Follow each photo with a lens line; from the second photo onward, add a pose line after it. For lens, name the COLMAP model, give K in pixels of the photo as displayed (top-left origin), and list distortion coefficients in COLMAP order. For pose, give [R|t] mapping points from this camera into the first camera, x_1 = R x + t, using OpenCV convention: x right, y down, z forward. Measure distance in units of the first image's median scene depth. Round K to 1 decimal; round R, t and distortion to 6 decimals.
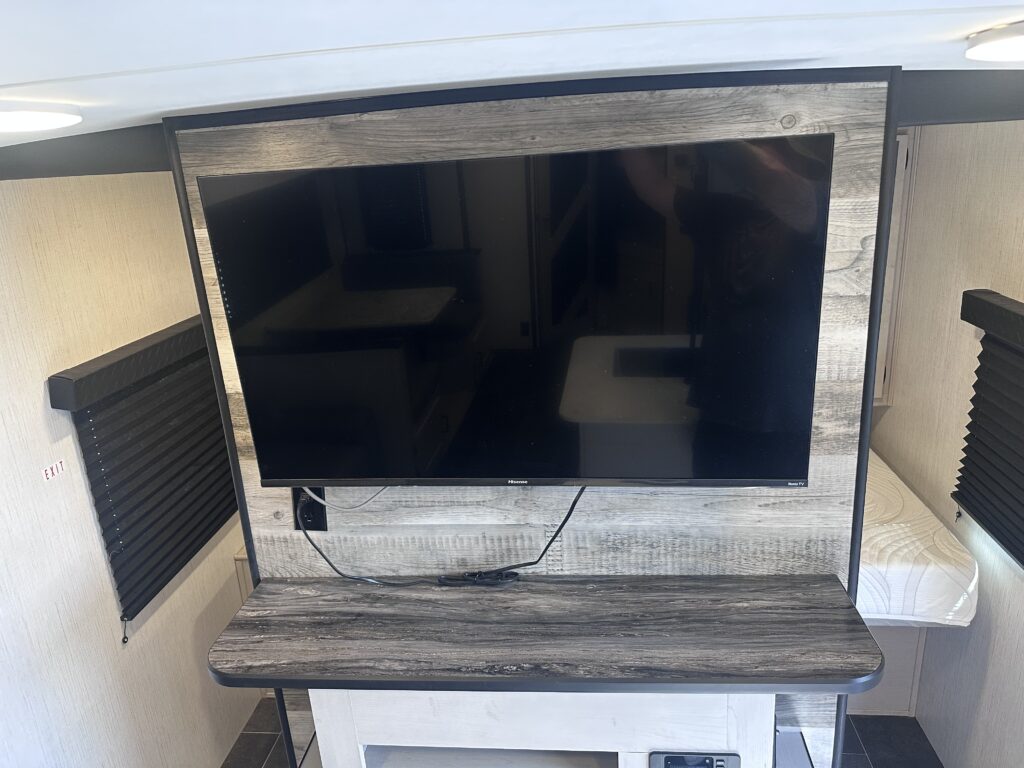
lens RADIAL K [[717.5, 0, 510.1], [0, 717.5, 381.1], [0, 0, 1]] dist [0.043069, -0.046132]
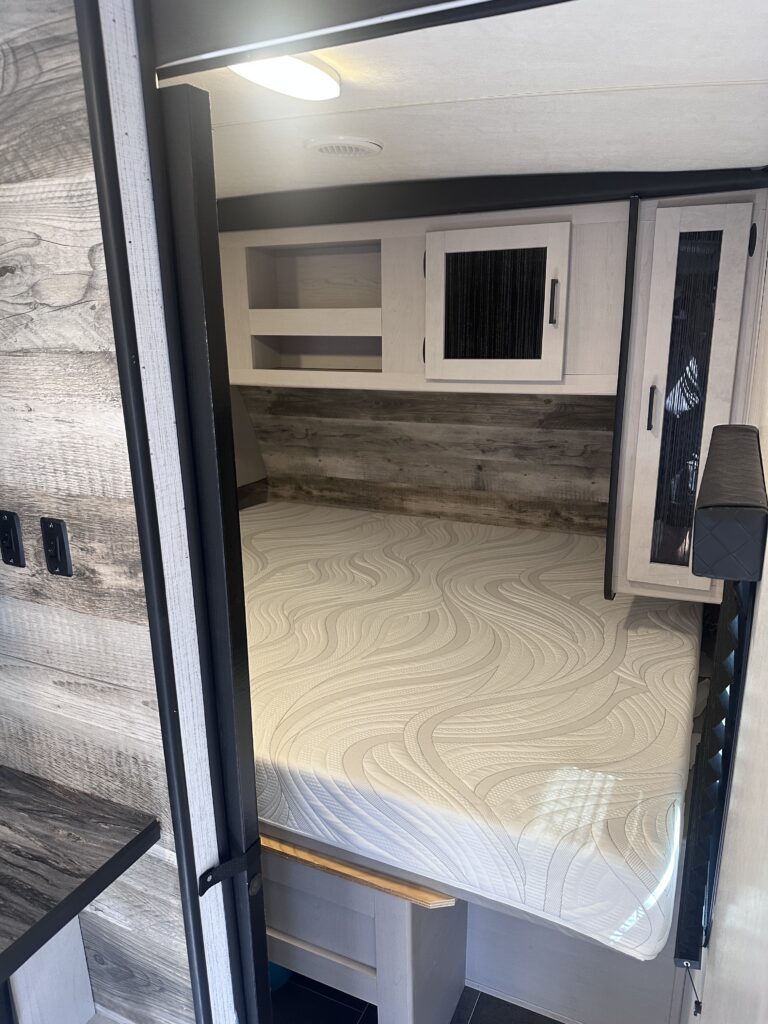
lens RADIAL K [[717.5, 0, 375.8], [0, 717.5, 510.5], [0, 0, 1]] dist [0.043069, -0.046132]
pose [[0.943872, 0.128557, -0.304268, 0.854296], [-0.135755, 0.990739, -0.002525, -0.018985], [0.301126, 0.043689, 0.952583, 0.495635]]
